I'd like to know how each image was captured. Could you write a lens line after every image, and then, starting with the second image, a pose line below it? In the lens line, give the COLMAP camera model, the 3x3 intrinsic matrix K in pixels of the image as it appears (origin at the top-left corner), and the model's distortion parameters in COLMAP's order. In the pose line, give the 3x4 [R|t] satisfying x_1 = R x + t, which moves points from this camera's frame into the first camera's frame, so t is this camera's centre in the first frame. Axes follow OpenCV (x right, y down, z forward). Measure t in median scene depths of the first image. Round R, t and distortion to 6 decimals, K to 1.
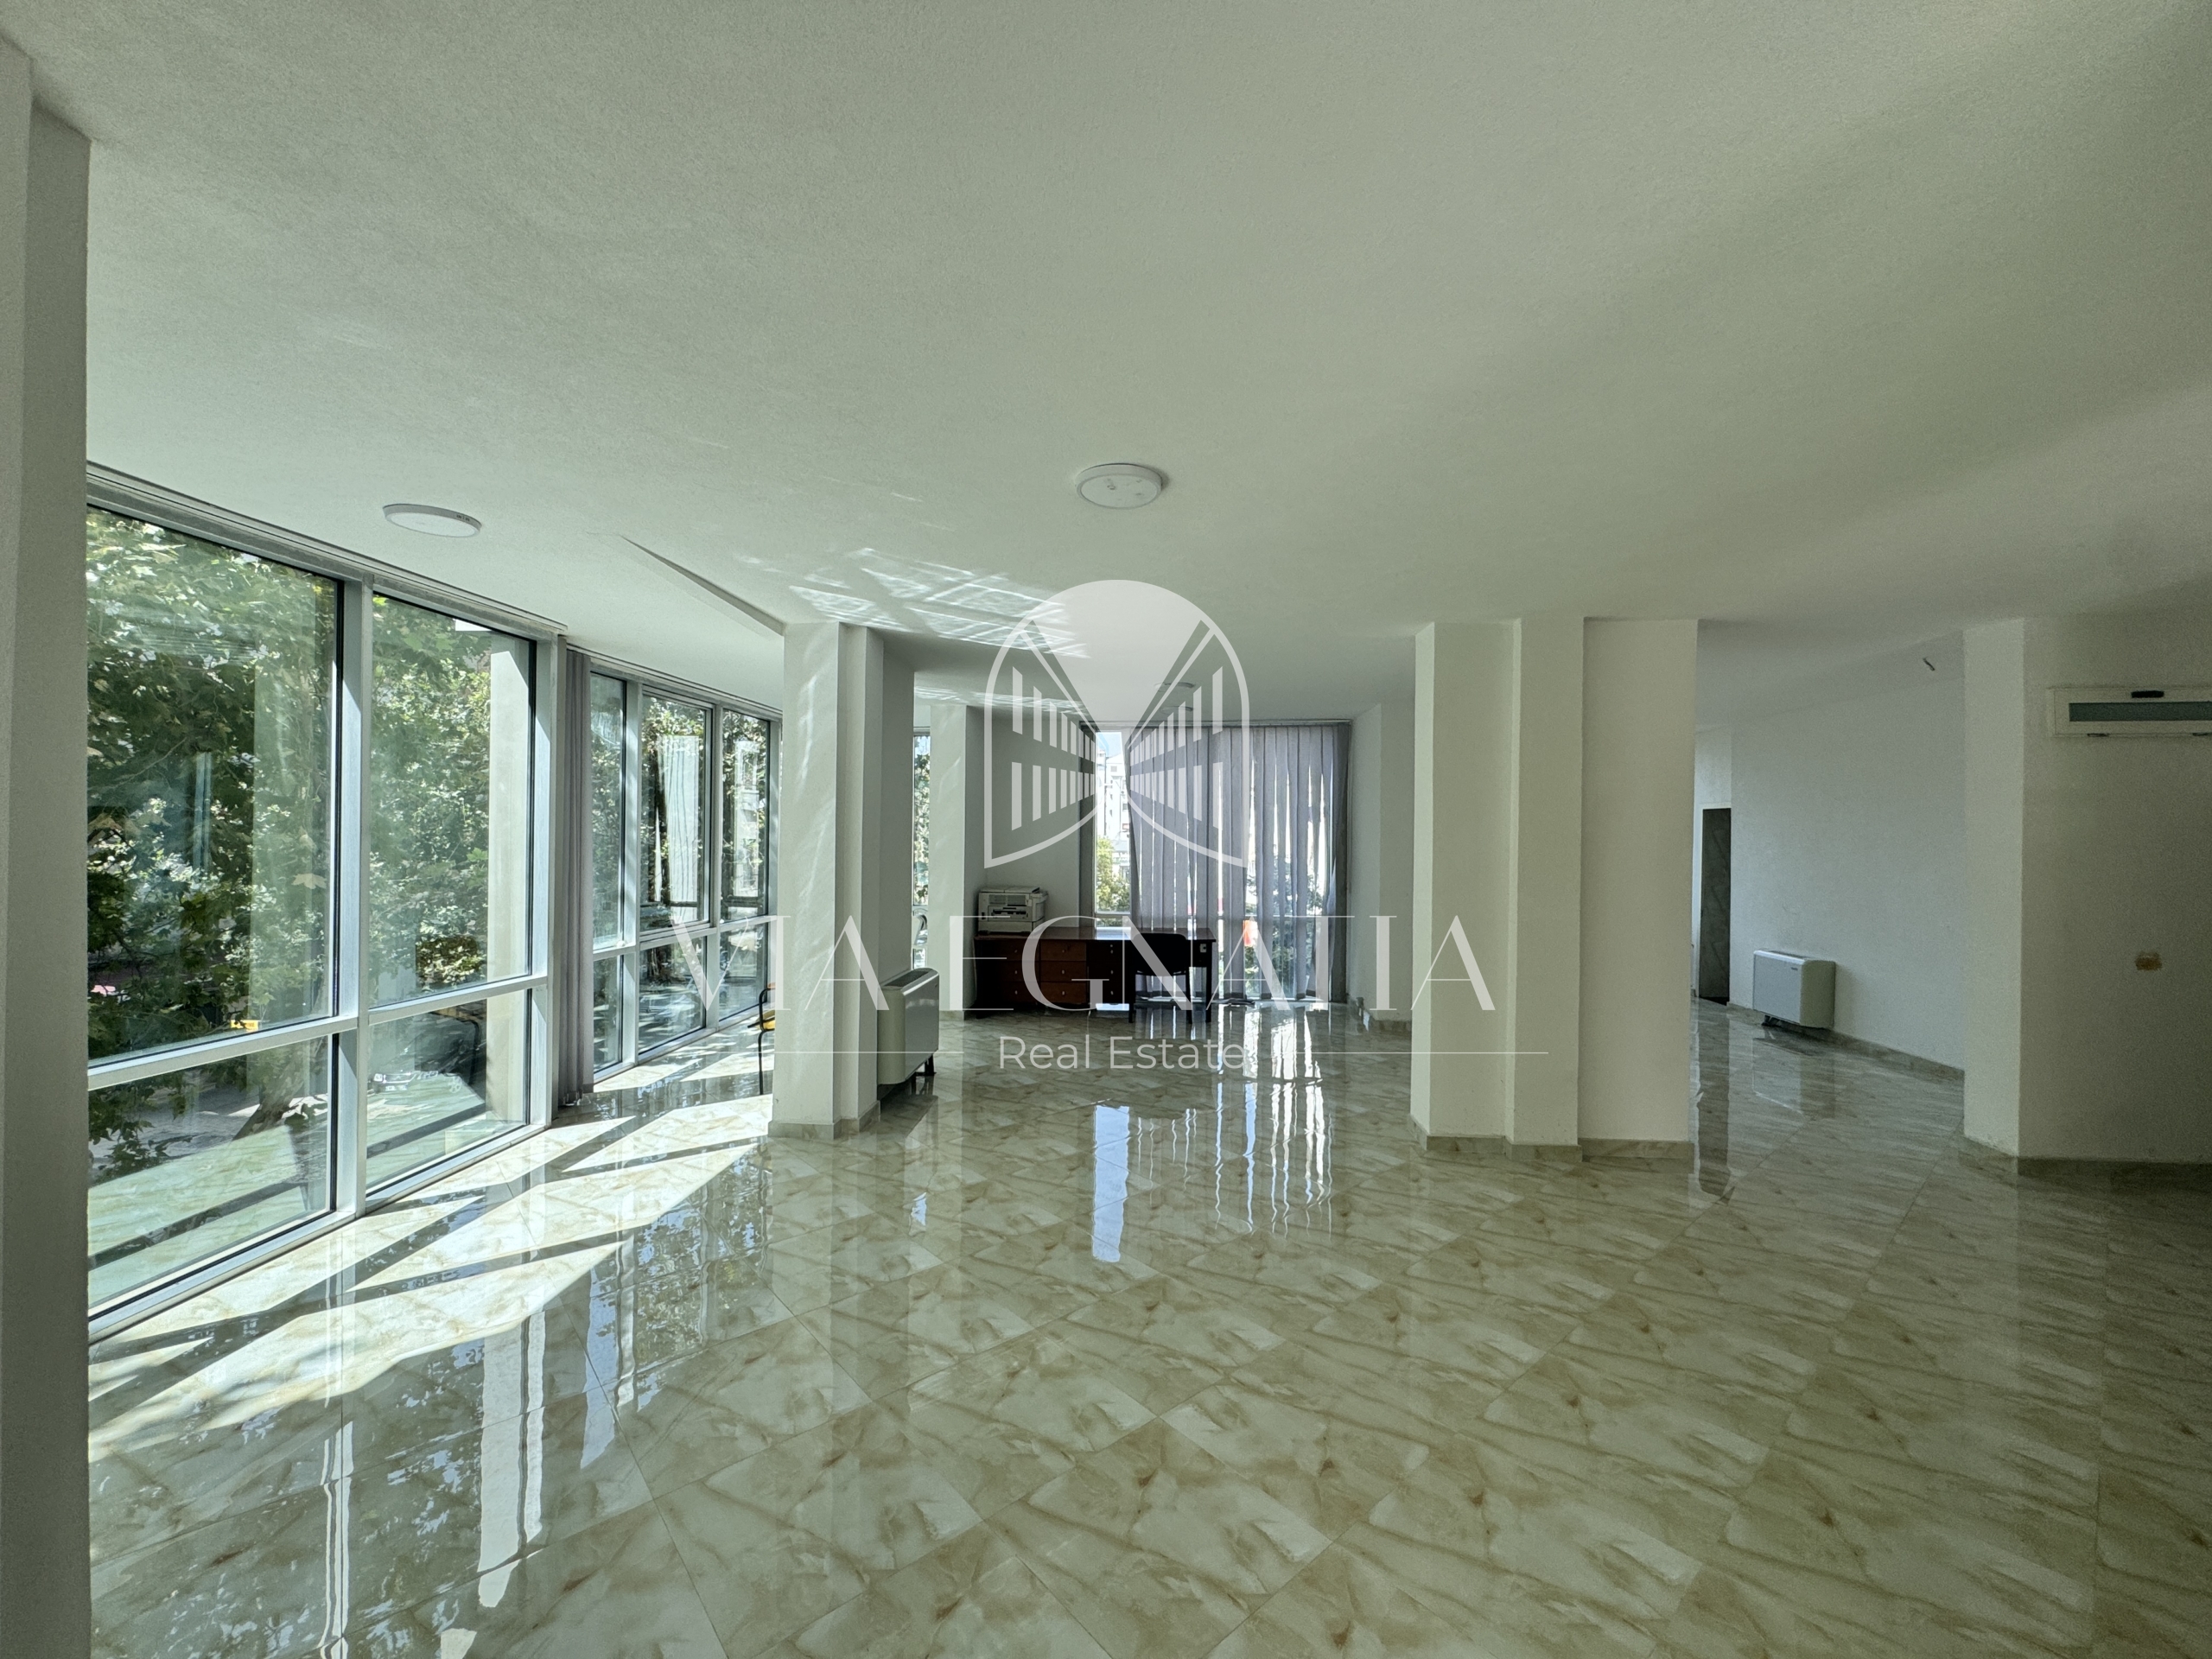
lens RADIAL K [[883.7, 0, 1106.7], [0, 883.7, 835.2], [0, 0, 1]] dist [-0.006790, 0.000180]
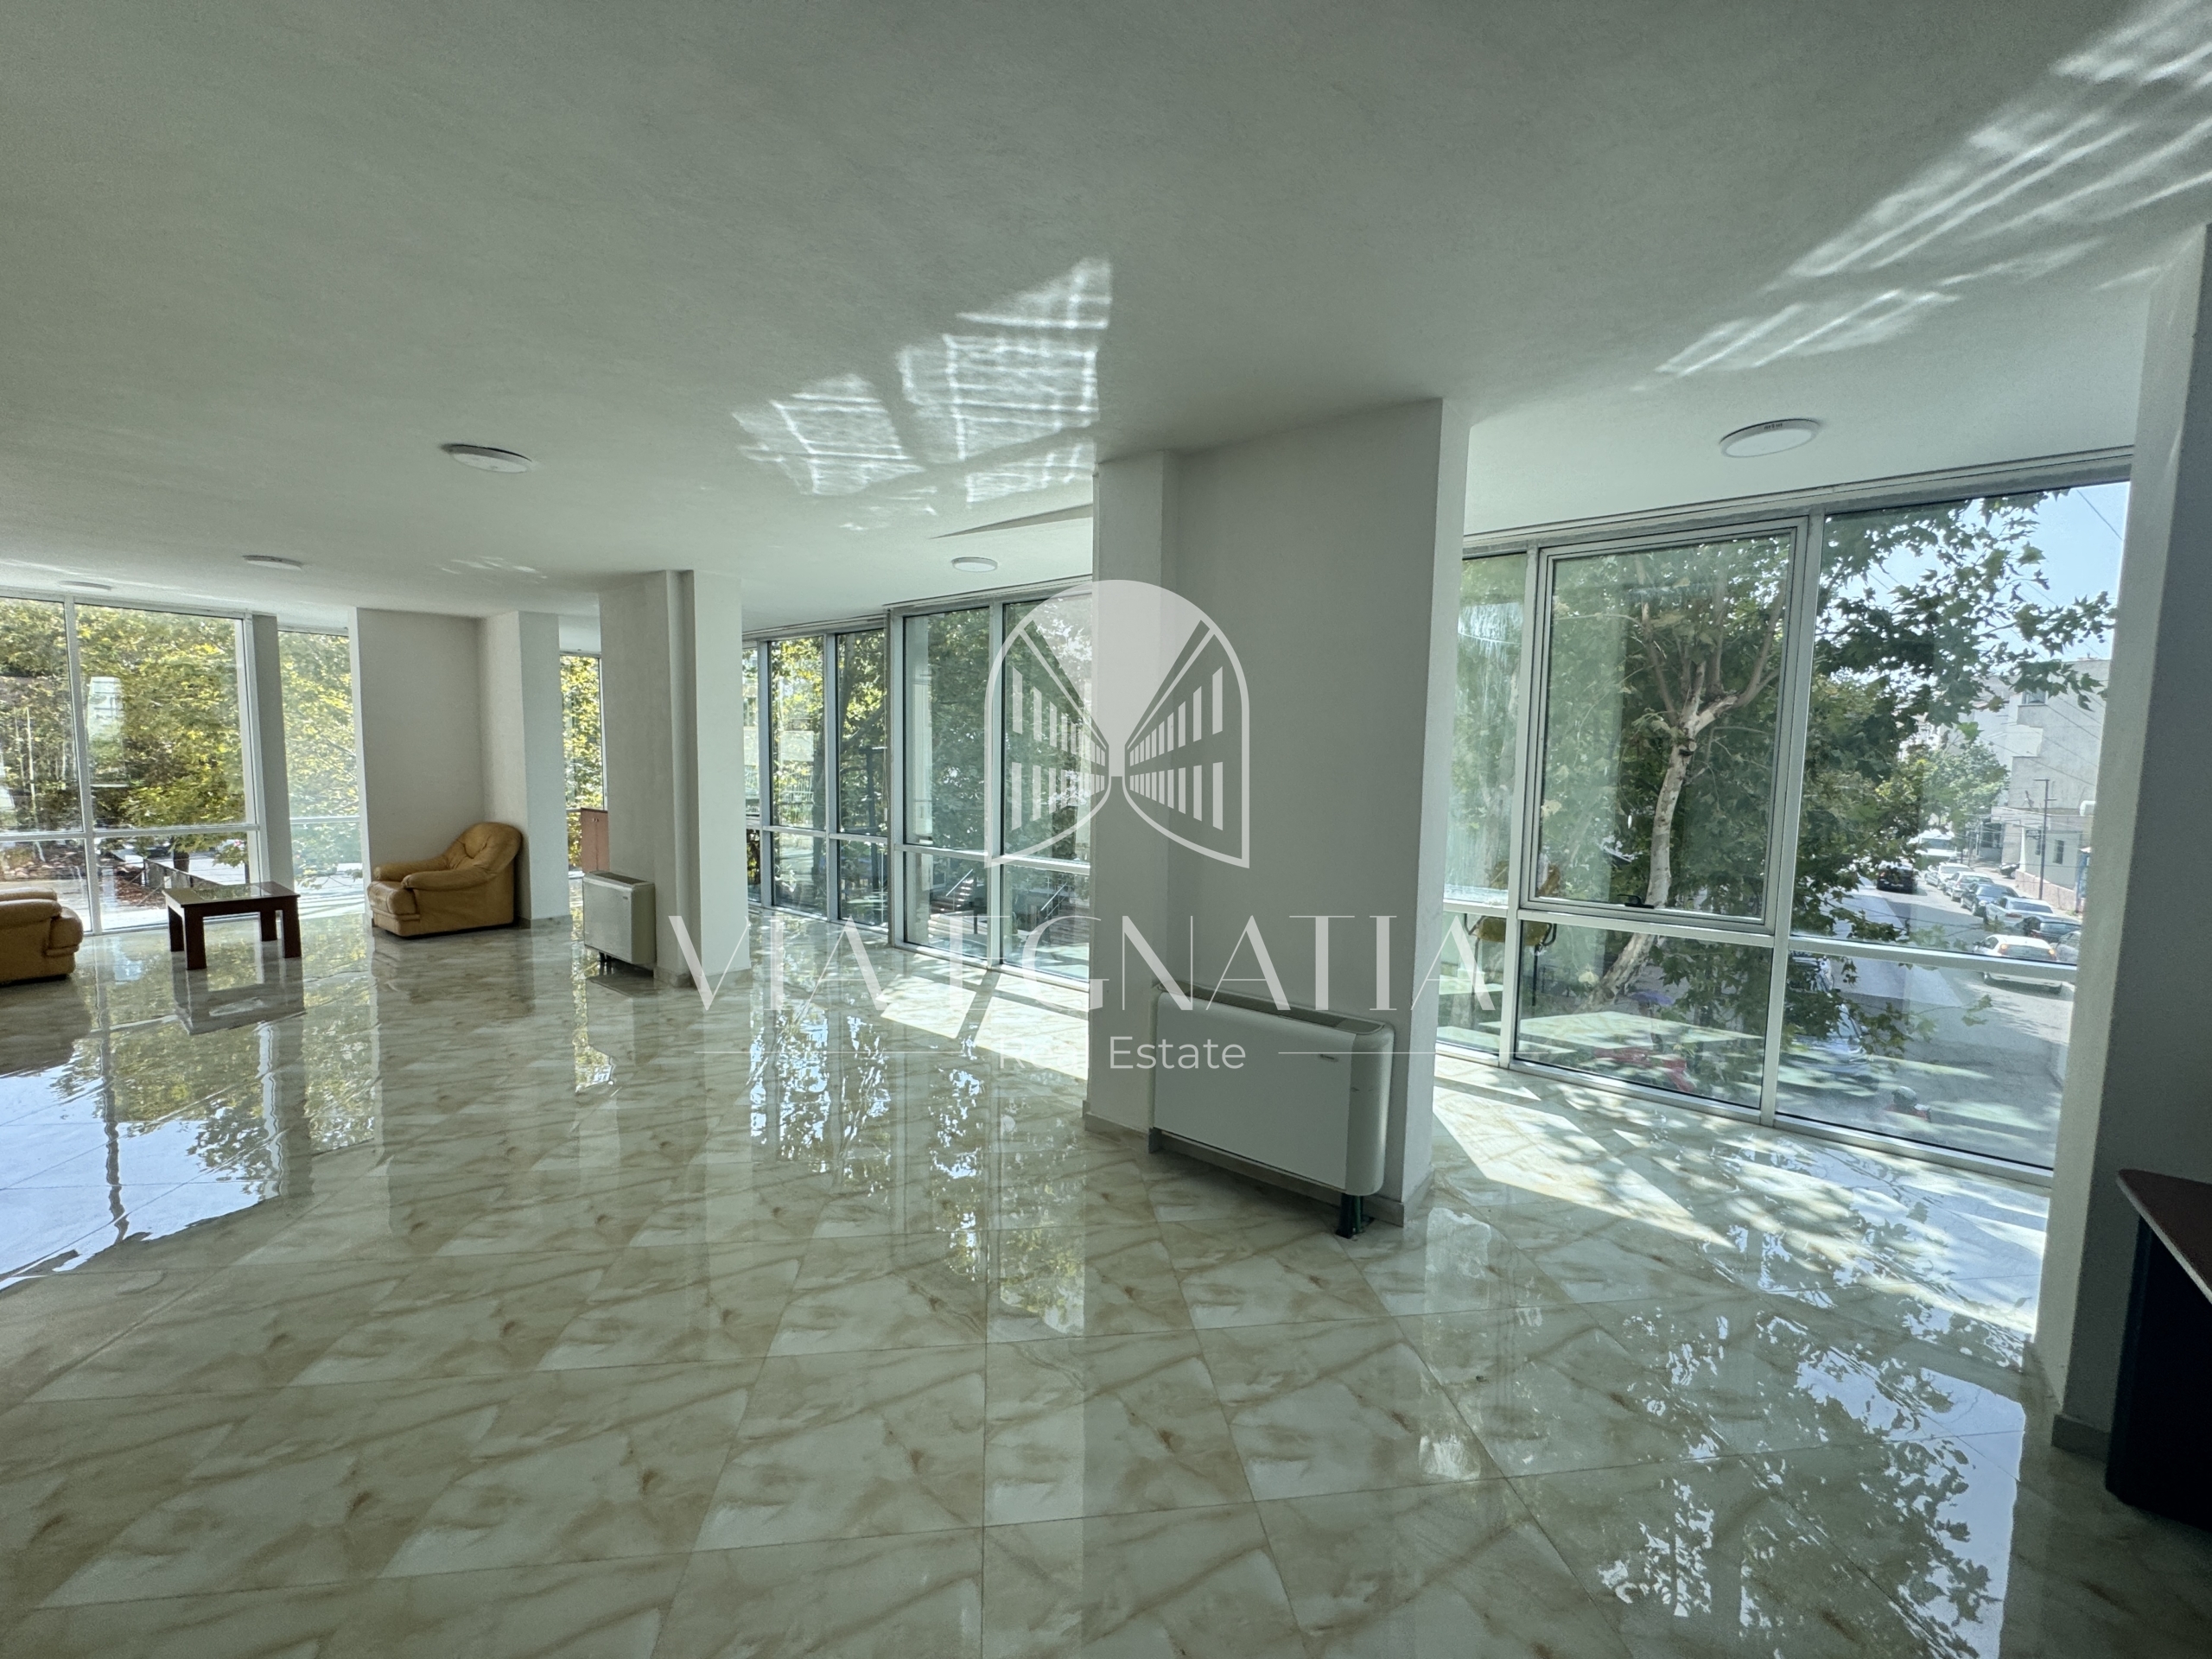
lens RADIAL K [[883.7, 0, 1105.0], [0, 883.7, 830.5], [0, 0, 1]] dist [-0.006790, 0.000180]
pose [[-0.570919, 0.051275, -0.819404, 0.410175], [-0.017495, 0.997061, 0.074581, 0.018126], [0.820820, 0.056915, -0.568344, 1.774352]]
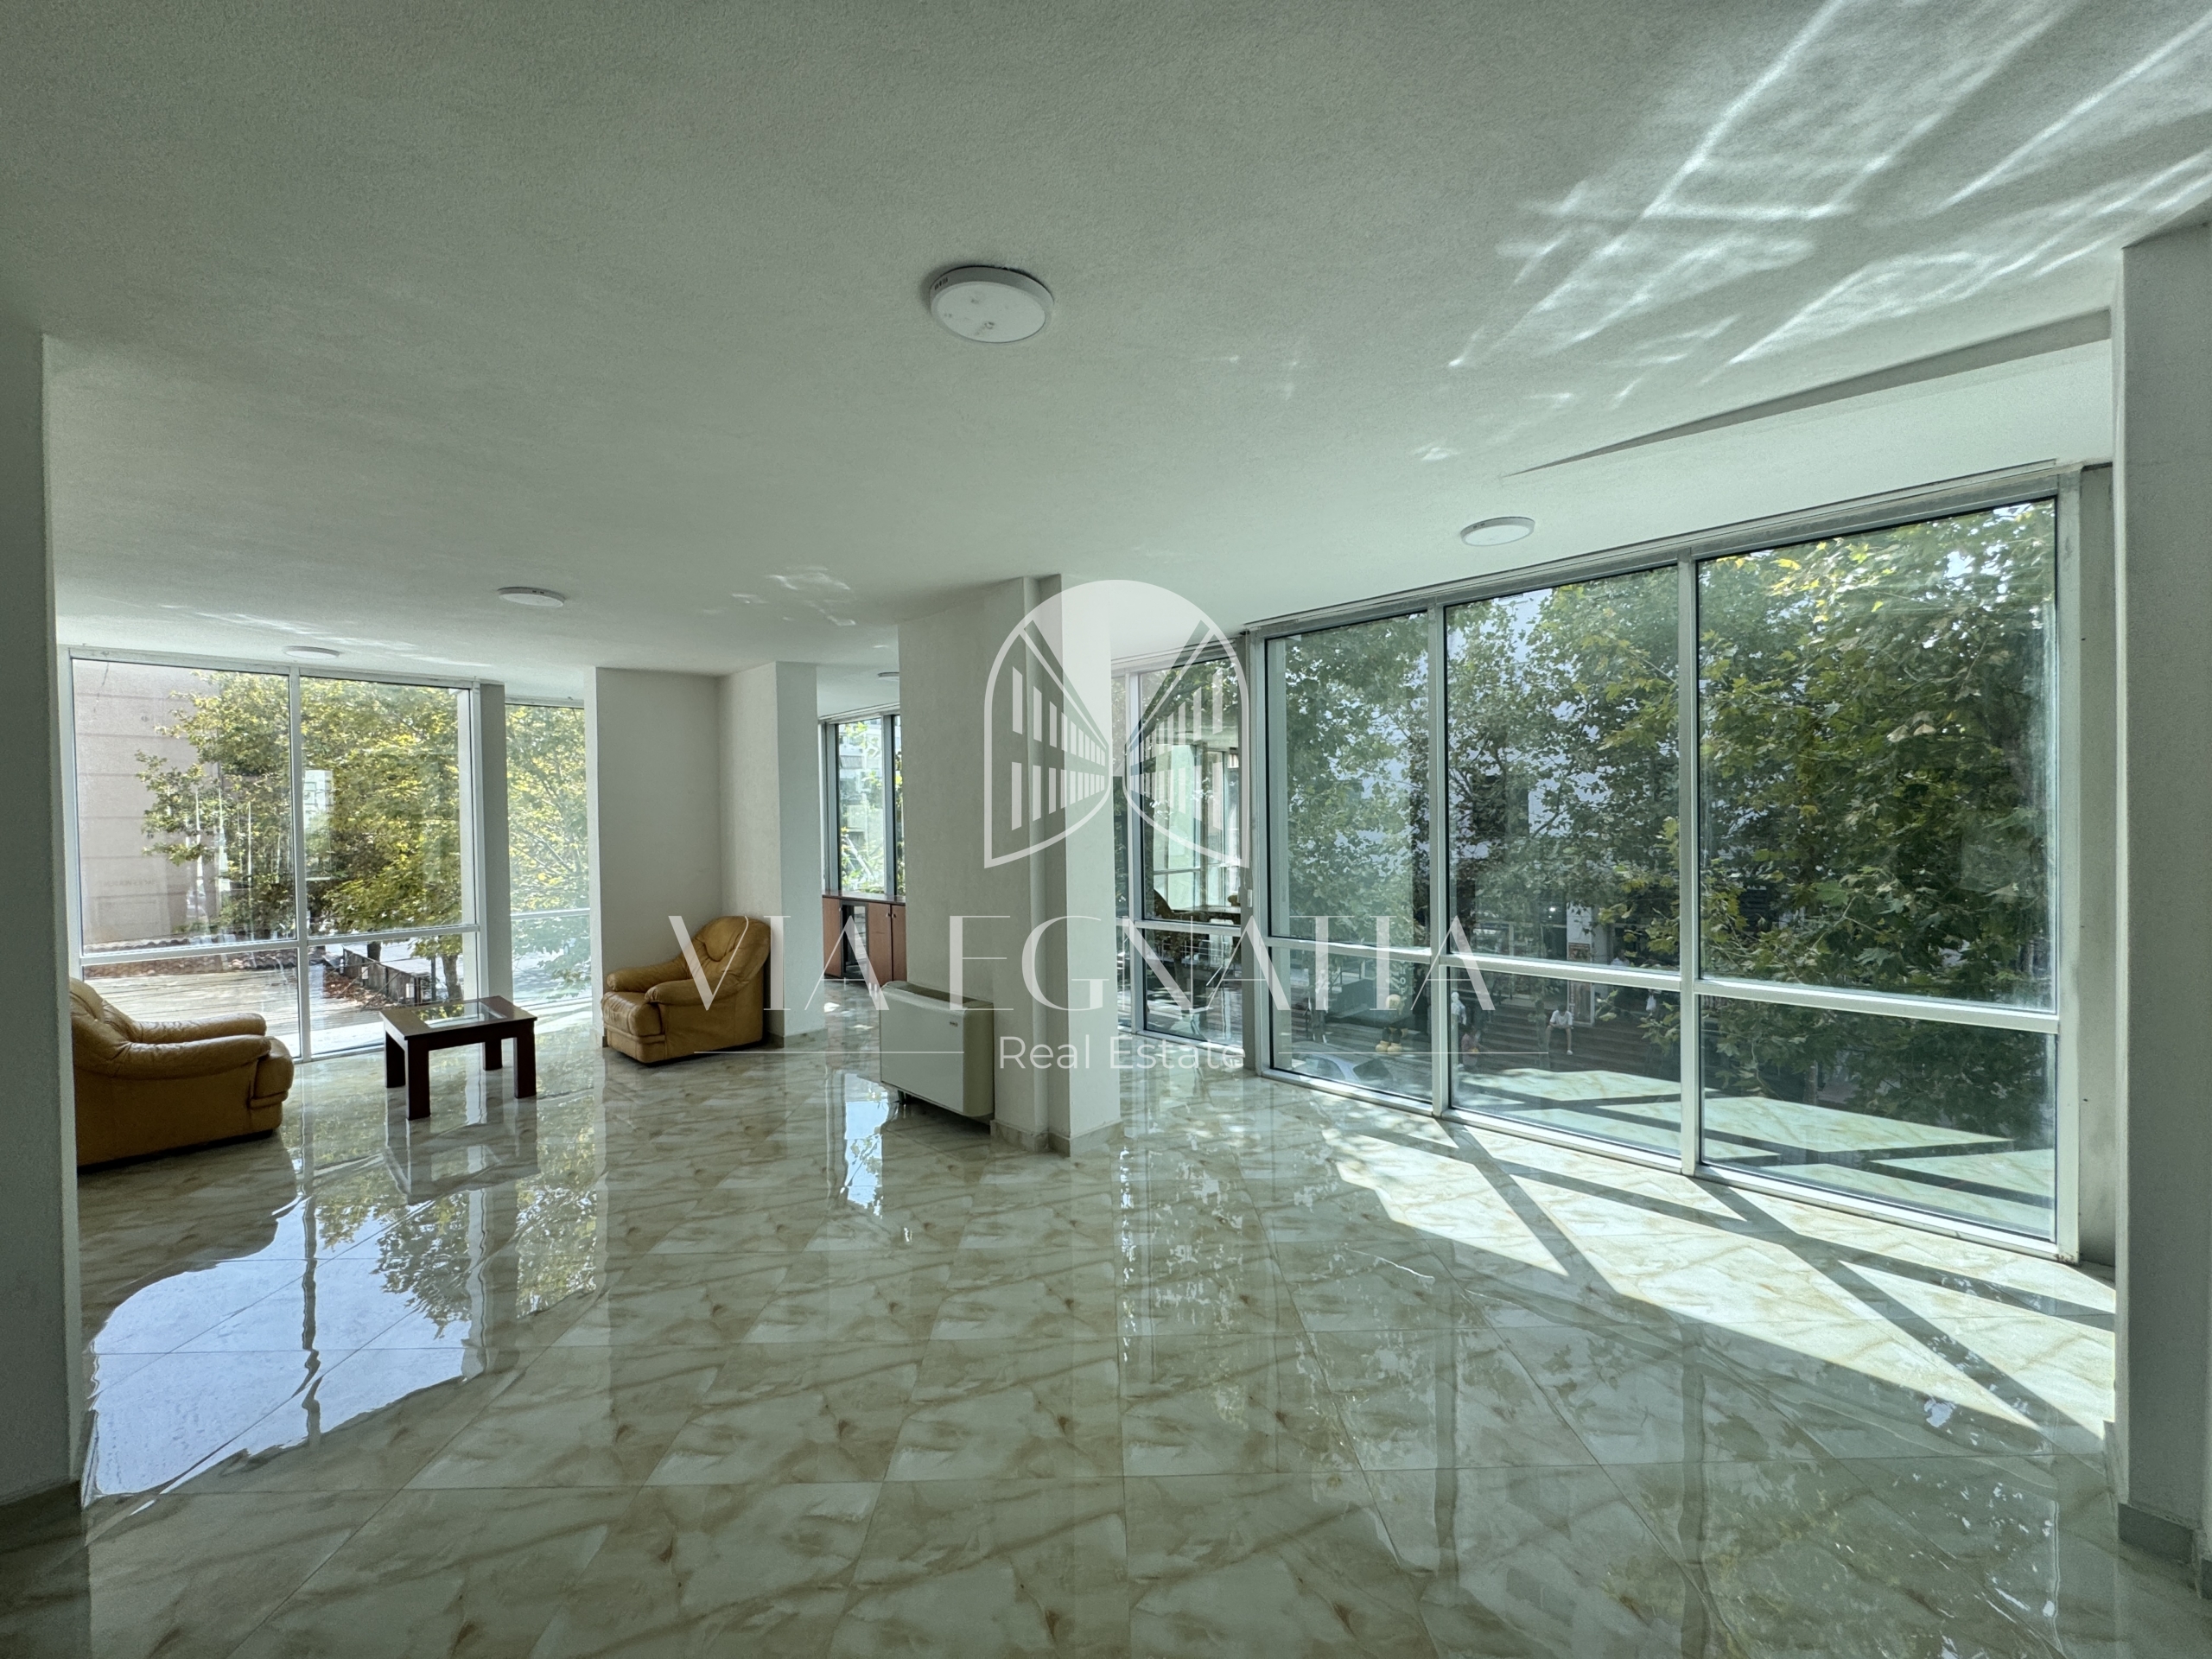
lens RADIAL K [[883.7, 0, 1106.7], [0, 883.7, 833.6], [0, 0, 1]] dist [-0.006790, 0.000180]
pose [[-0.660455, 0.011715, -0.750774, 0.350443], [0.012858, 0.999908, 0.004292, 0.018619], [0.750755, -0.006819, -0.660545, 1.104753]]
